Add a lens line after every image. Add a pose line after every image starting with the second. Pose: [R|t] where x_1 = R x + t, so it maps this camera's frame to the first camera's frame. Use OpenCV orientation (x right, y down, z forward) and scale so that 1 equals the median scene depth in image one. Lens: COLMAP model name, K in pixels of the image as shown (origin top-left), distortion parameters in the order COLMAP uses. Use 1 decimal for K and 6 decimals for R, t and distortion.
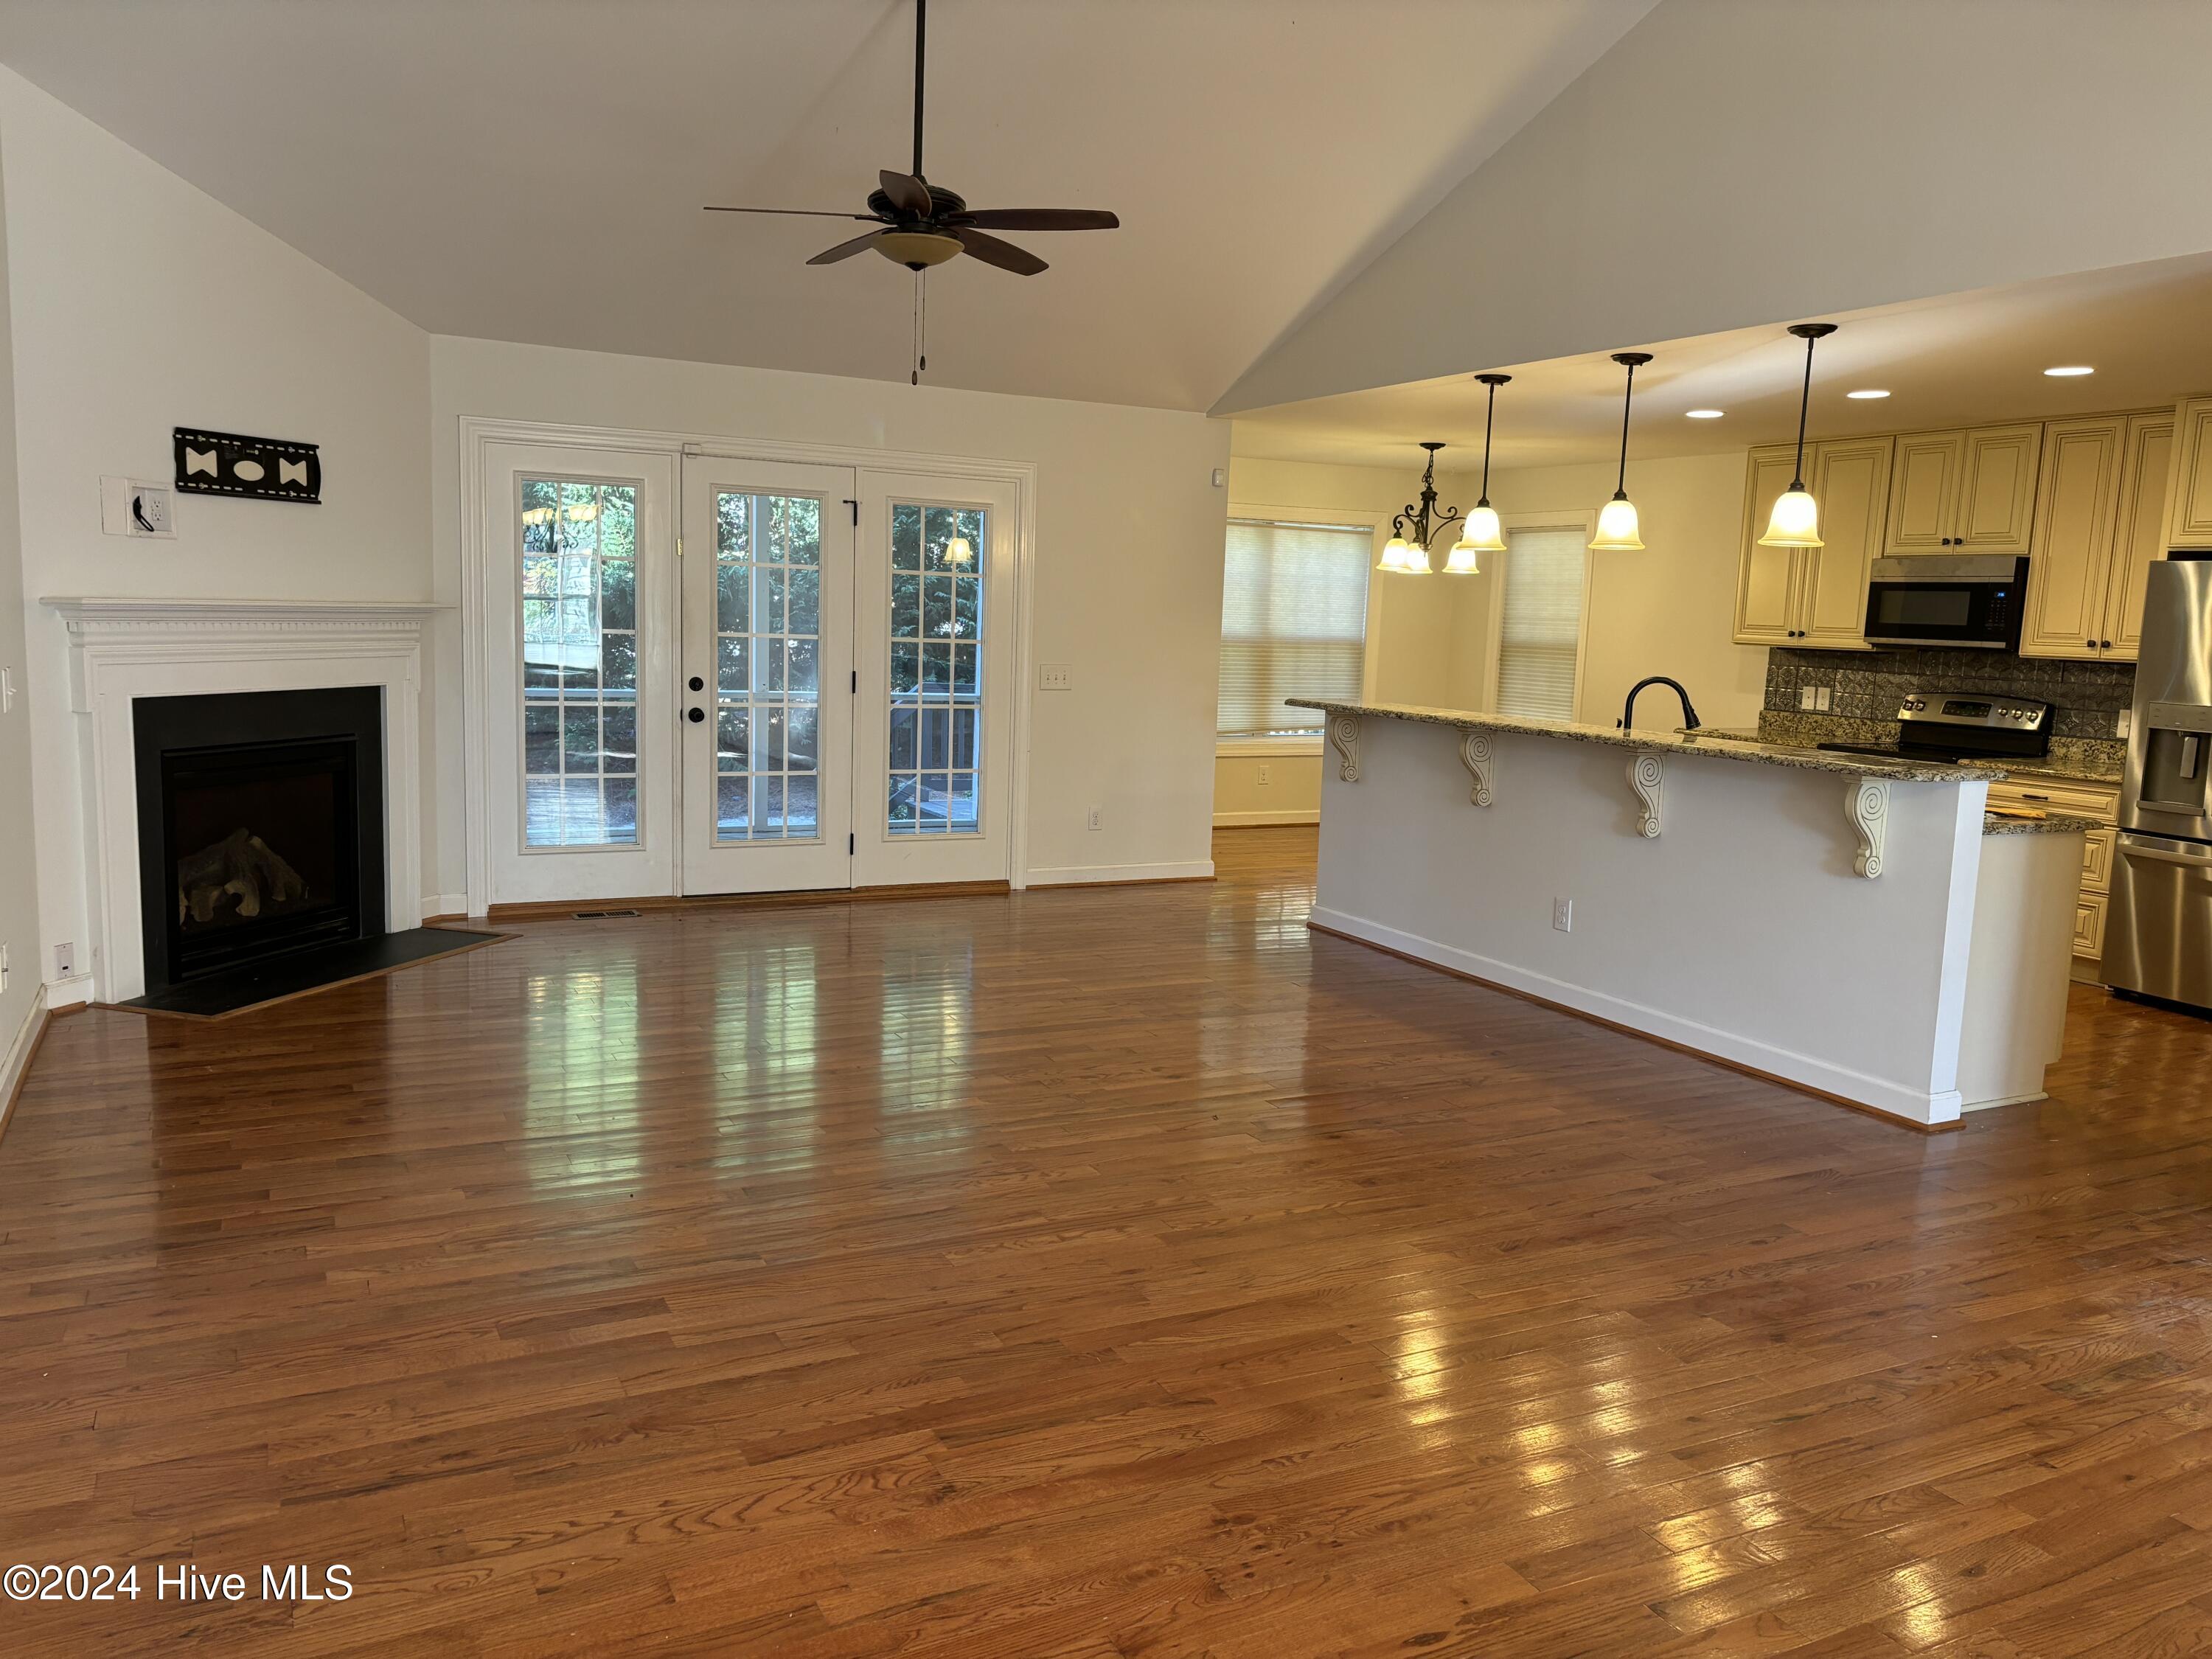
lens RADIAL K [[1648.9, 0, 1114.6], [0, 1648.9, 832.5], [0, 0, 1]] dist [0.035030, -0.006592]
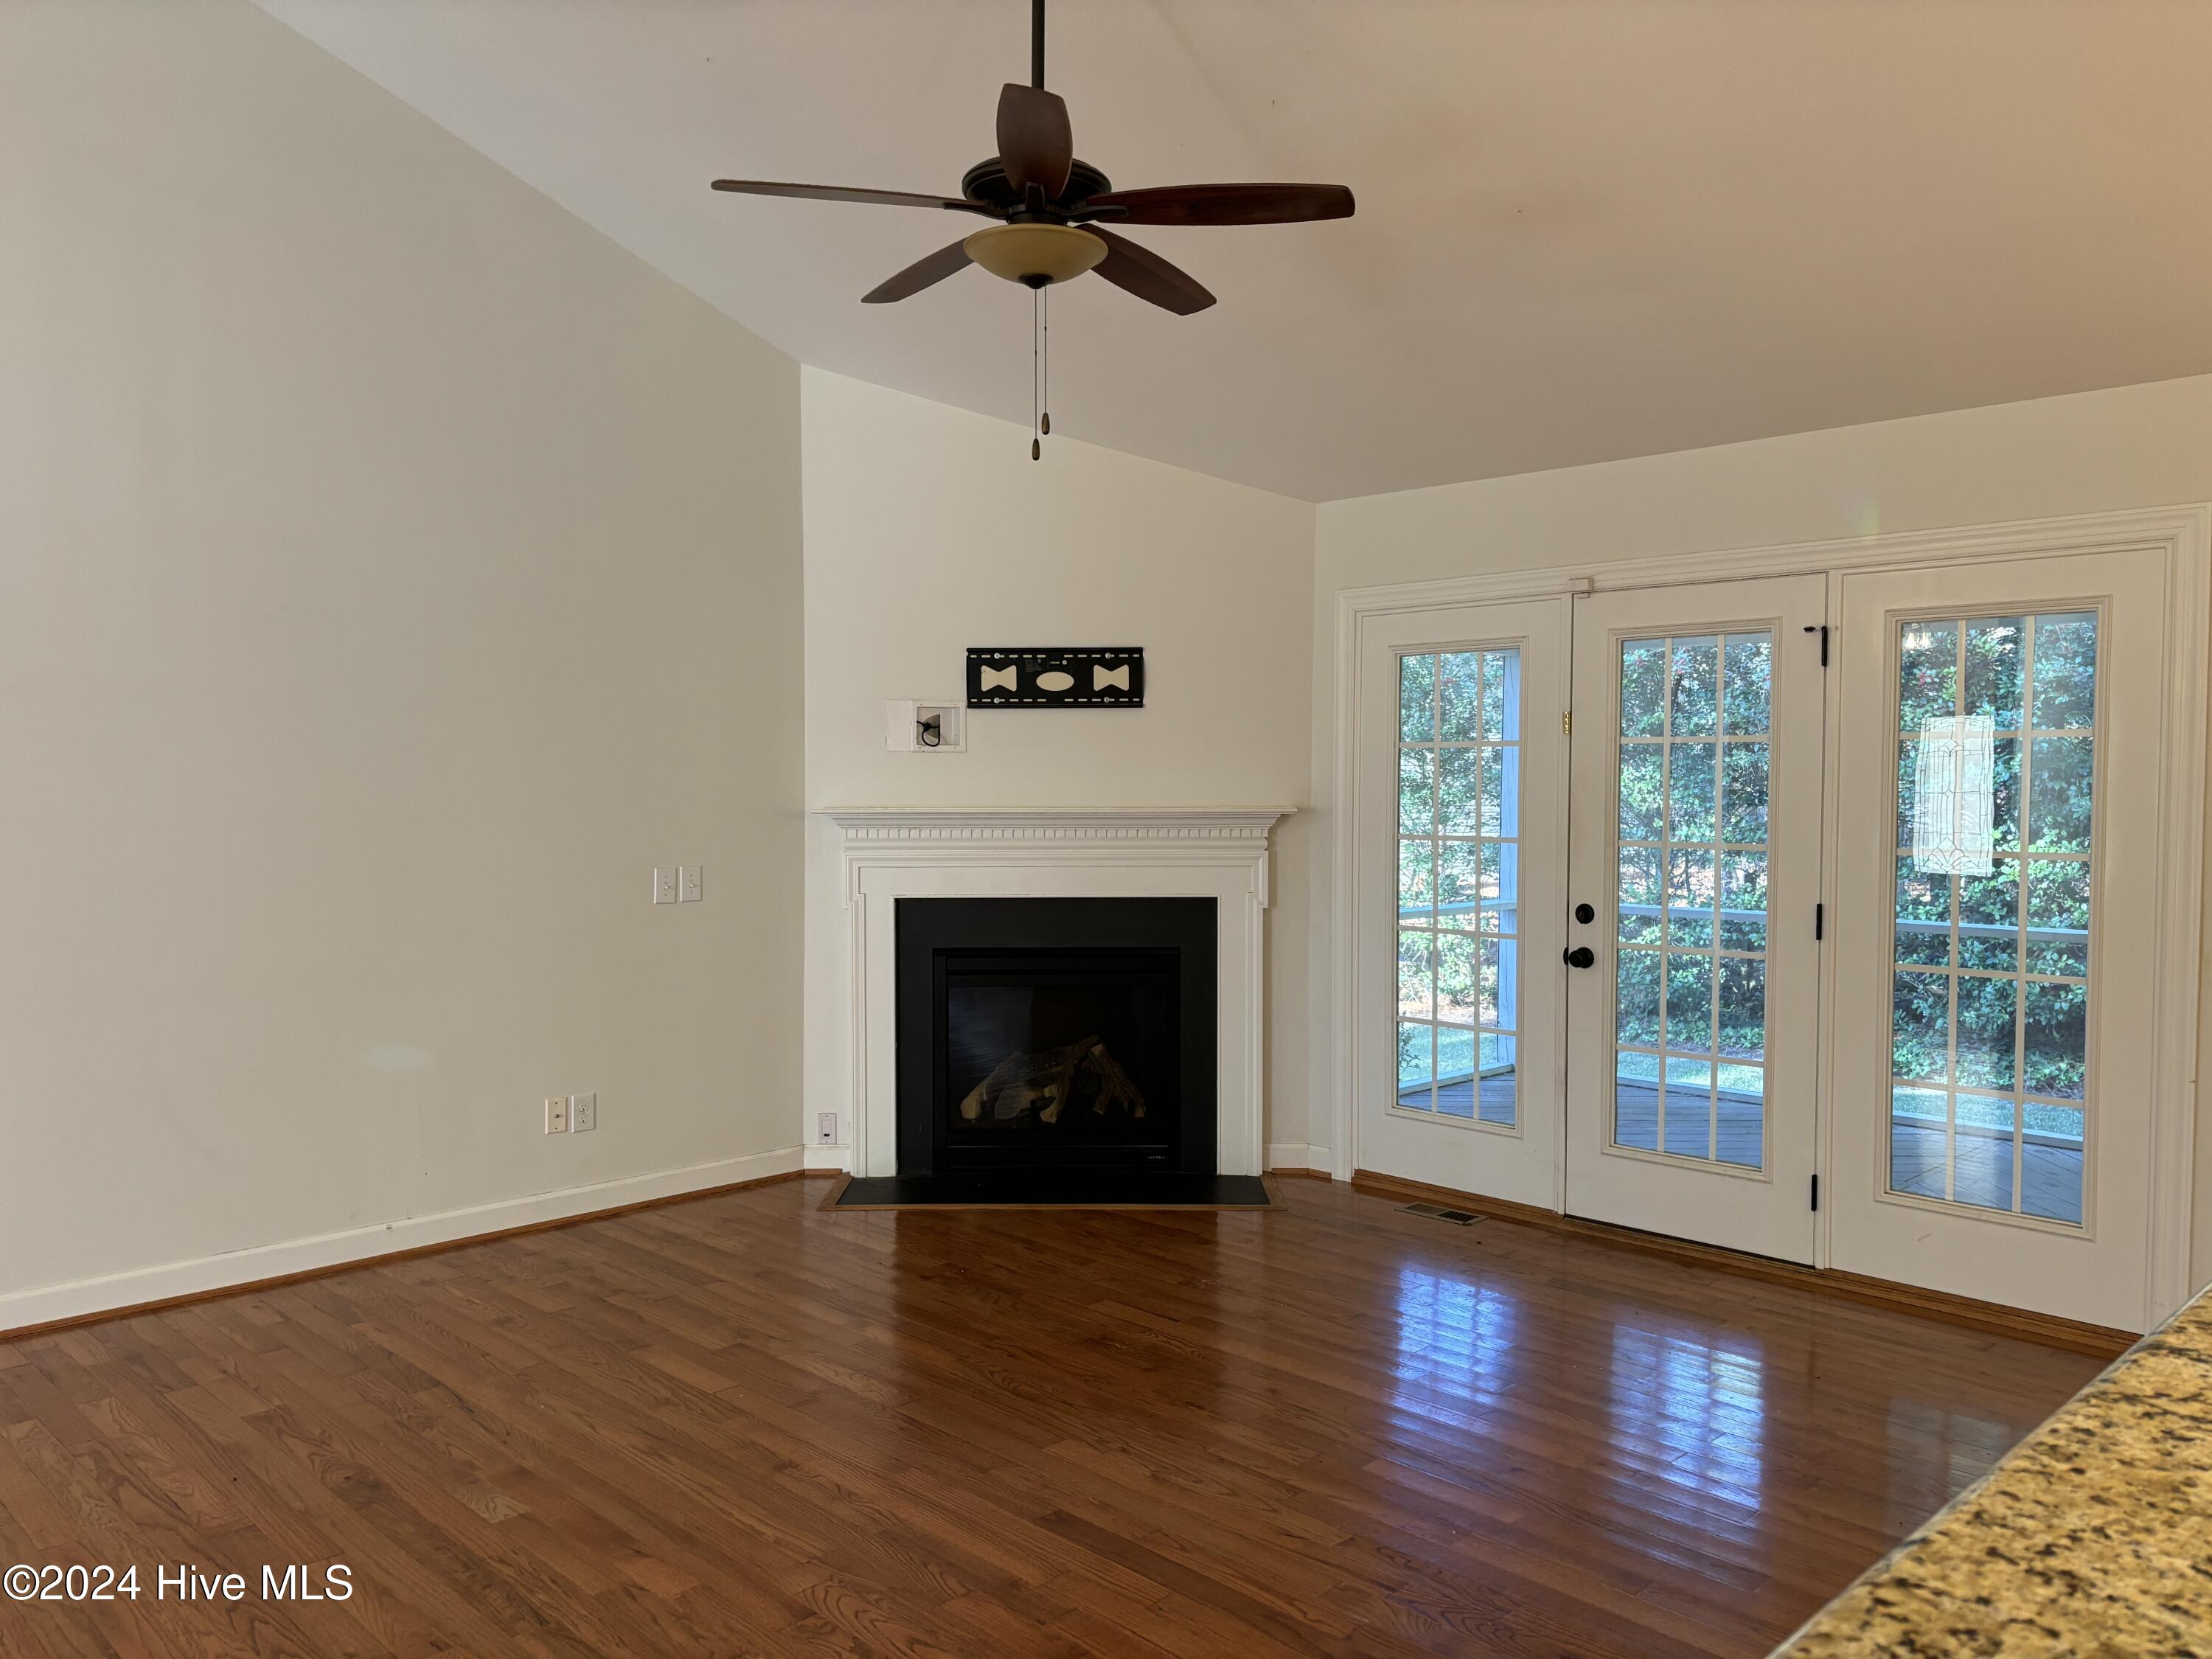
lens RADIAL K [[1648.9, 0, 1111.1], [0, 1648.9, 820.1], [0, 0, 1]] dist [0.035030, -0.006592]
pose [[0.298771, -0.011073, -0.954261, 0.461259], [-0.121383, 0.991370, -0.049508, -0.090180], [0.946574, 0.130623, 0.294849, 0.768531]]
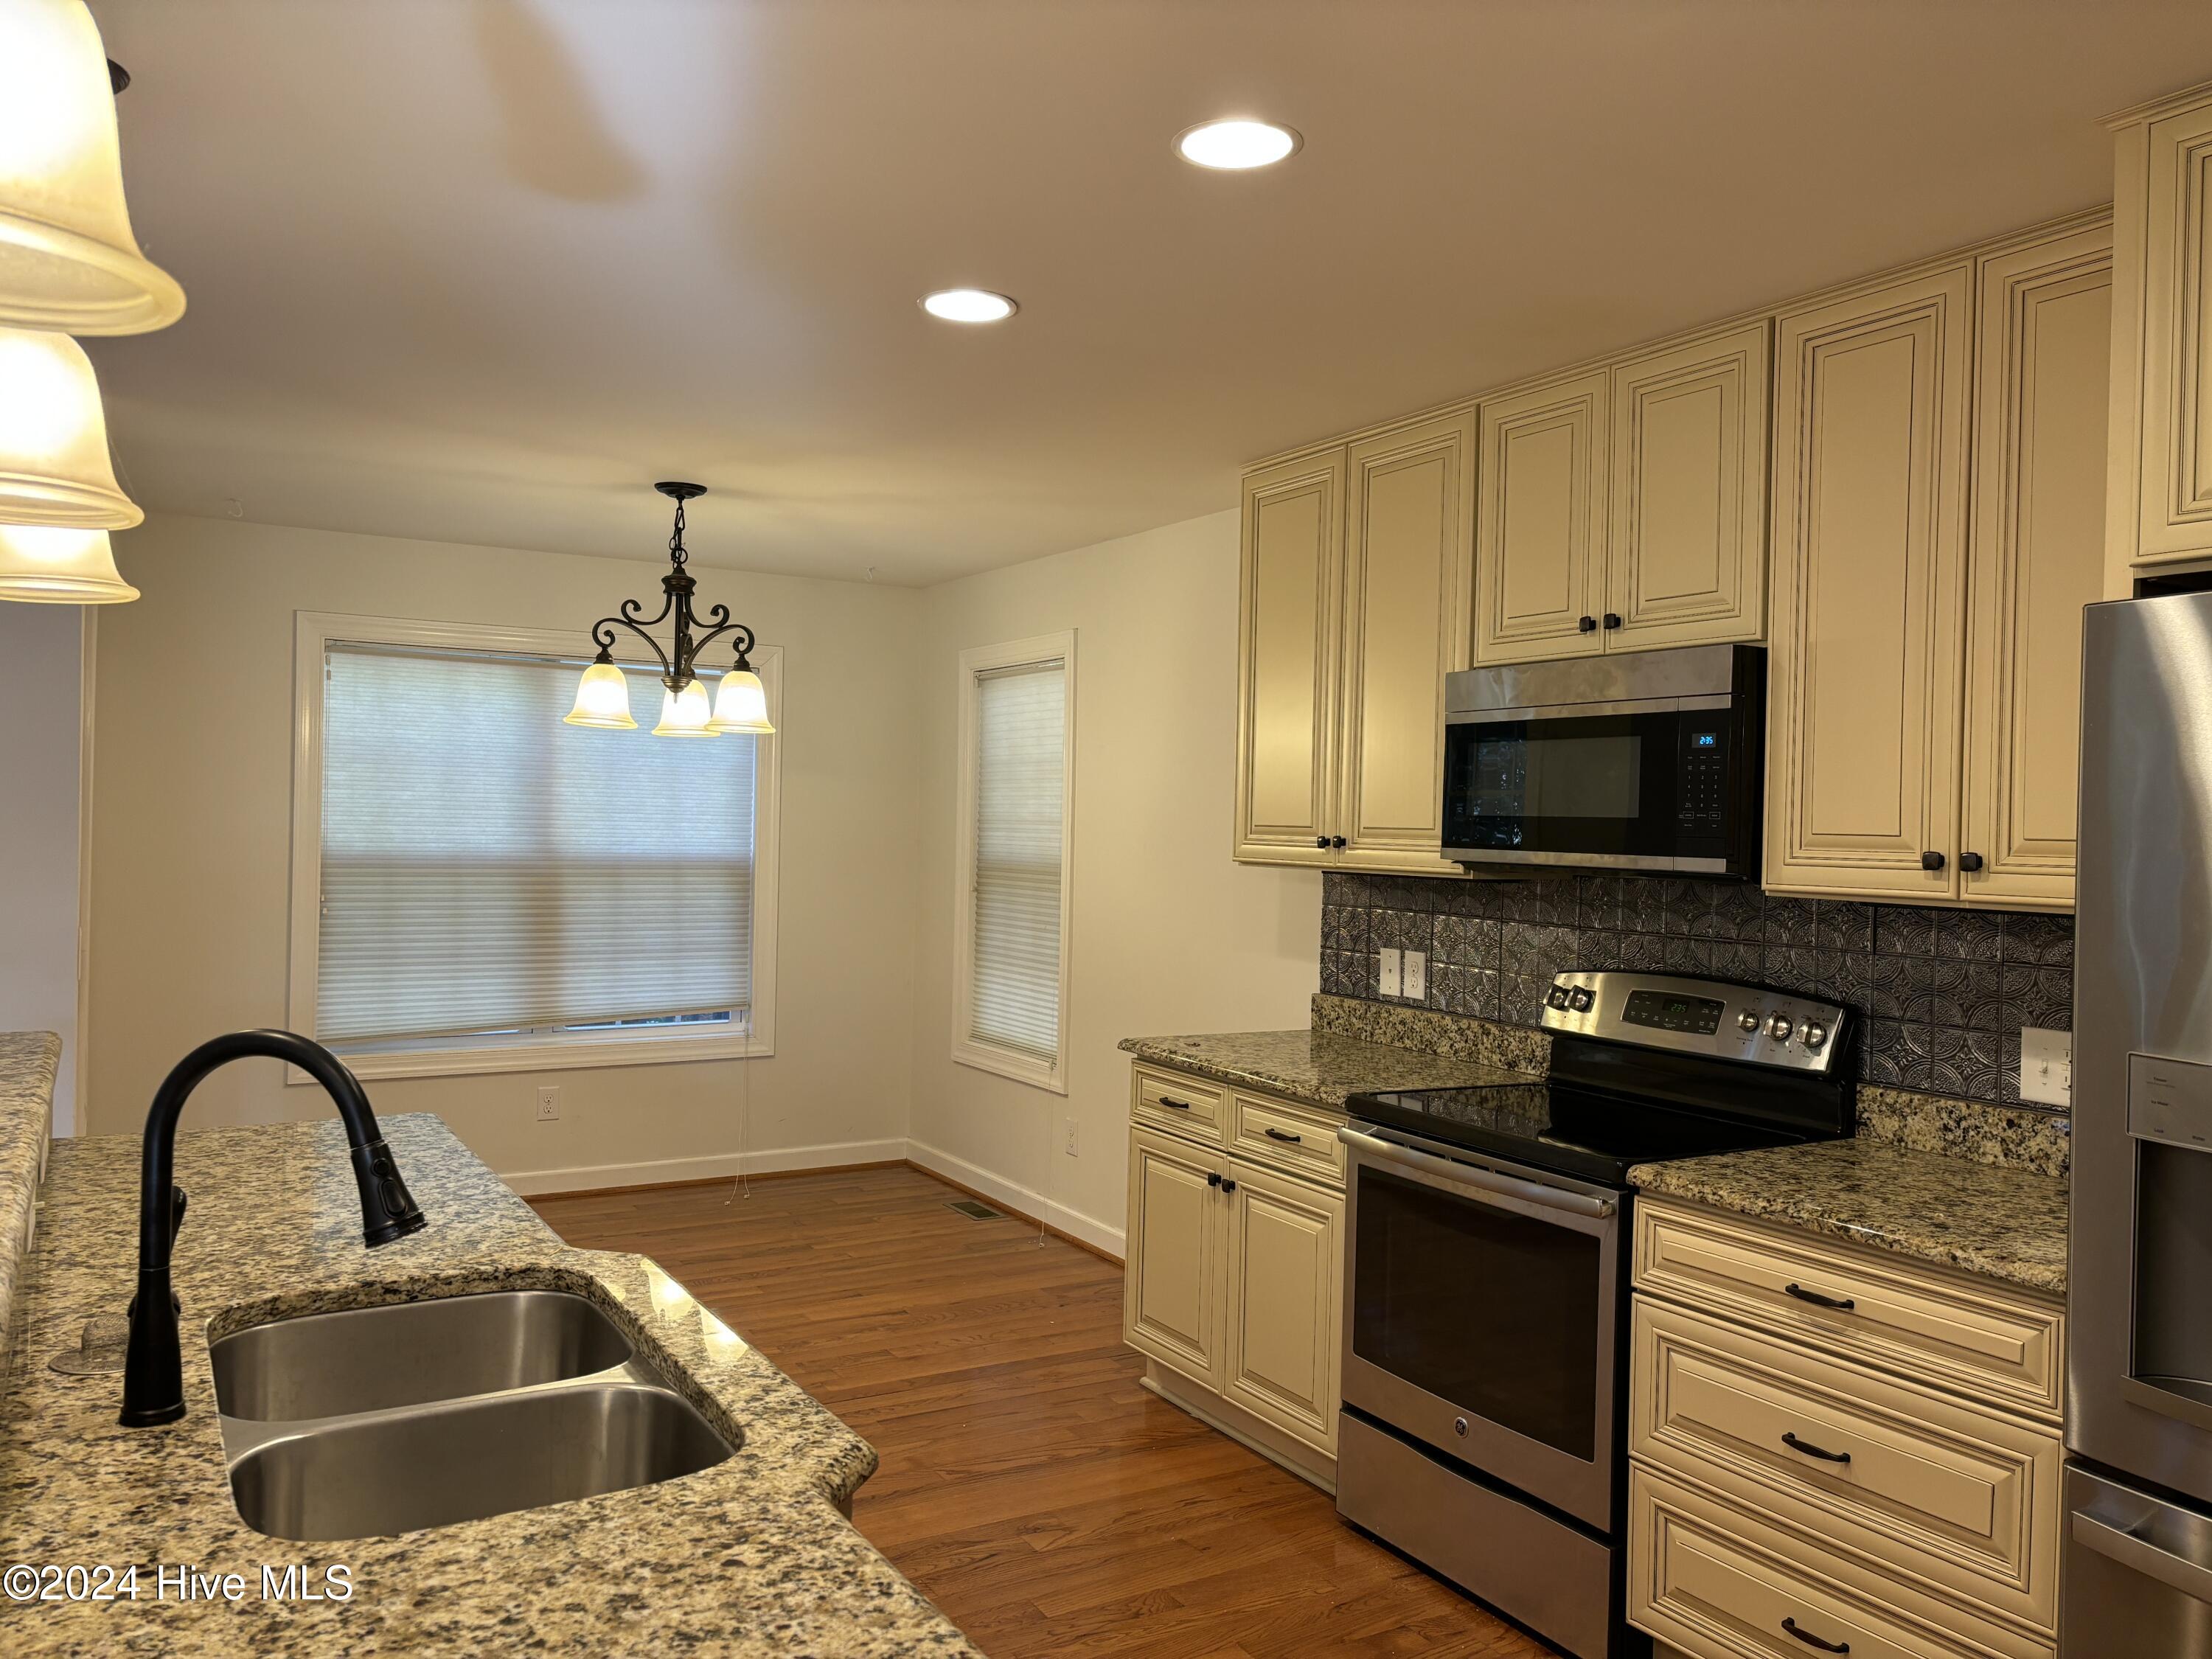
lens RADIAL K [[1648.9, 0, 1106.0], [0, 1648.9, 832.9], [0, 0, 1]] dist [0.035030, -0.006592]
pose [[0.998136, -0.015146, 0.059124, 0.335406], [0.022583, 0.991618, -0.127212, -0.067489], [-0.056702, 0.128310, 0.990112, 0.567909]]
